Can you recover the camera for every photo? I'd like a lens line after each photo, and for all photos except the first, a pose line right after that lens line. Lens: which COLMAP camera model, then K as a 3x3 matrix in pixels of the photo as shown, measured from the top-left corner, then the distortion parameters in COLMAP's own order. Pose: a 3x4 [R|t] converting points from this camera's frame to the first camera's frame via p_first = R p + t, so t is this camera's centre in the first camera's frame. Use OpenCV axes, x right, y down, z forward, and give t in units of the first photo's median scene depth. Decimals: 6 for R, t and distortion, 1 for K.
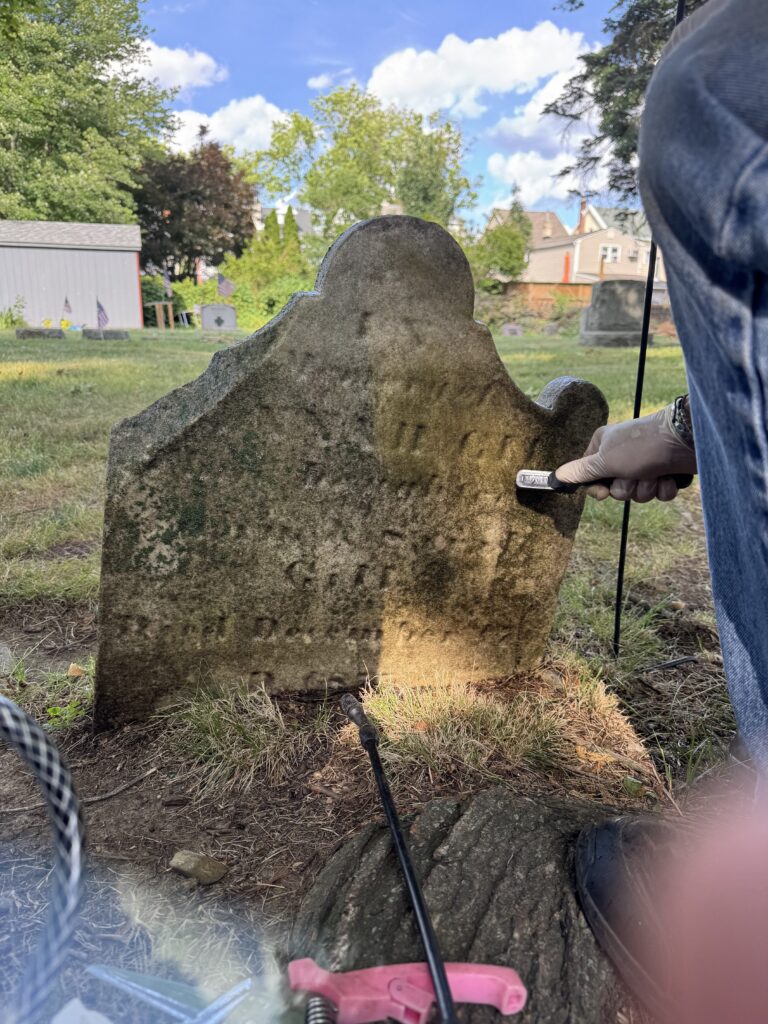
lens RADIAL K [[756.5, 0, 387.9], [0, 756.5, 494.0], [0, 0, 1]] dist [0.008020, -0.027042]
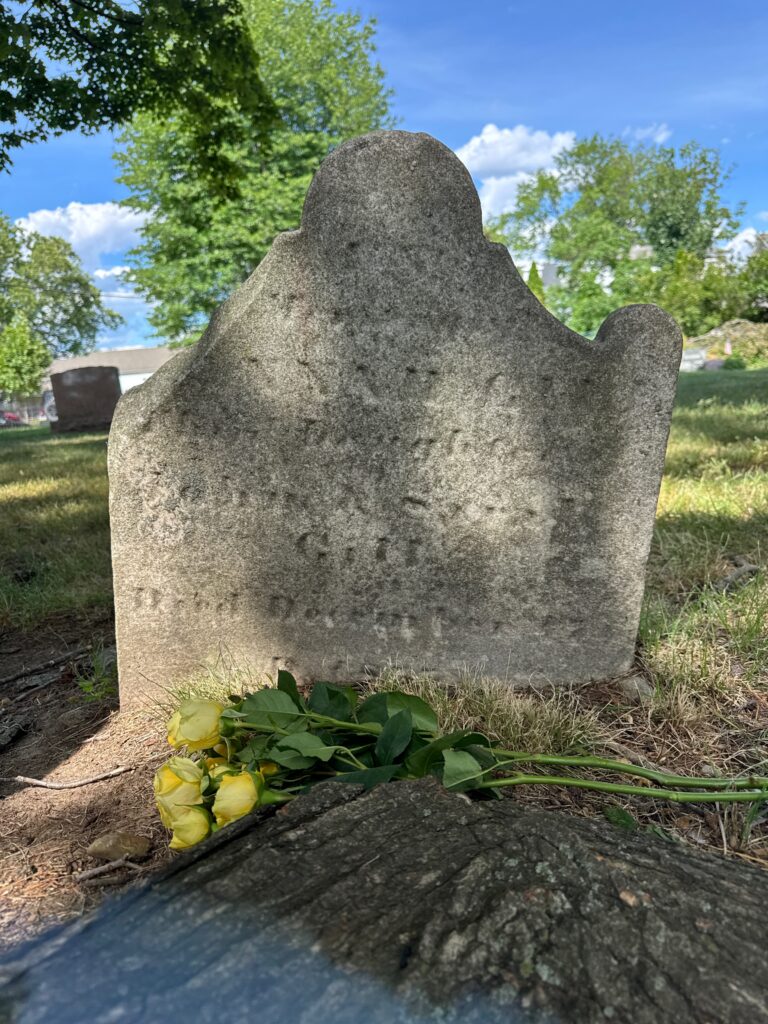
lens RADIAL K [[753.0, 0, 384.0], [0, 753.0, 512.0], [0, 0, 1]] dist [-0.008836, -0.002933]
pose [[0.939953, -0.030283, -0.339957, 0.261853], [0.011963, 0.998367, -0.055858, 0.110183], [0.341093, 0.048437, 0.938781, 0.172989]]
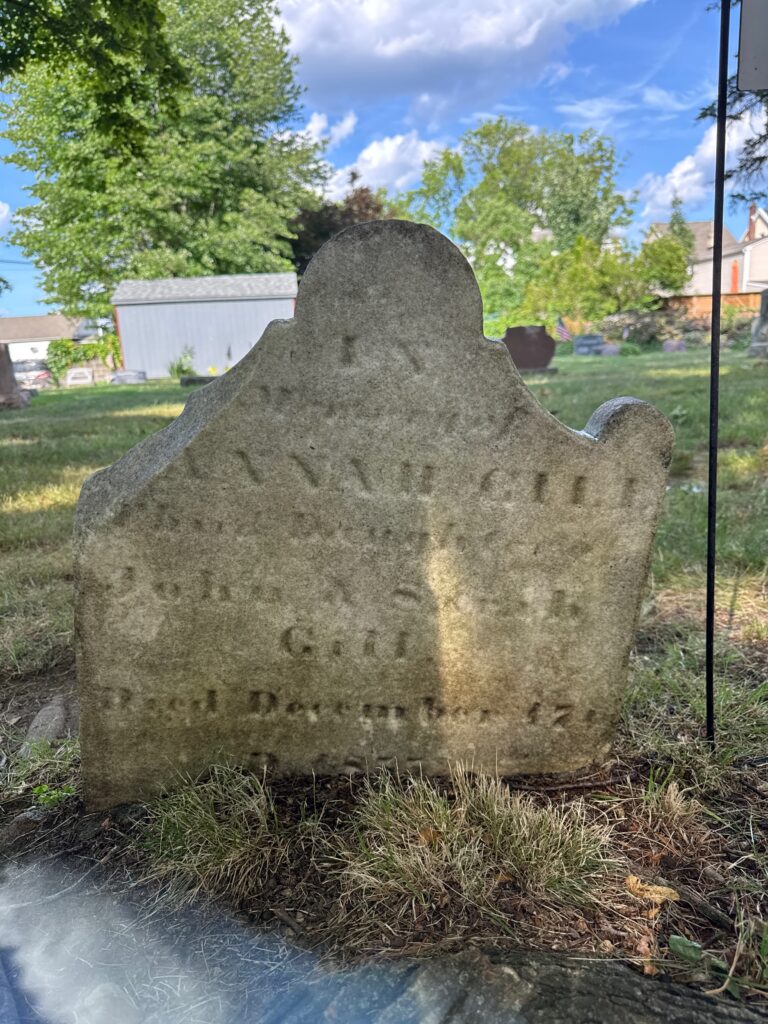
lens RADIAL K [[756.5, 0, 387.9], [0, 756.5, 494.0], [0, 0, 1]] dist [0.008020, -0.027042]
pose [[0.976979, -0.026941, -0.211626, 0.165769], [0.018579, 0.998970, -0.041399, -0.024320], [0.212523, 0.036514, 0.976474, 0.164373]]
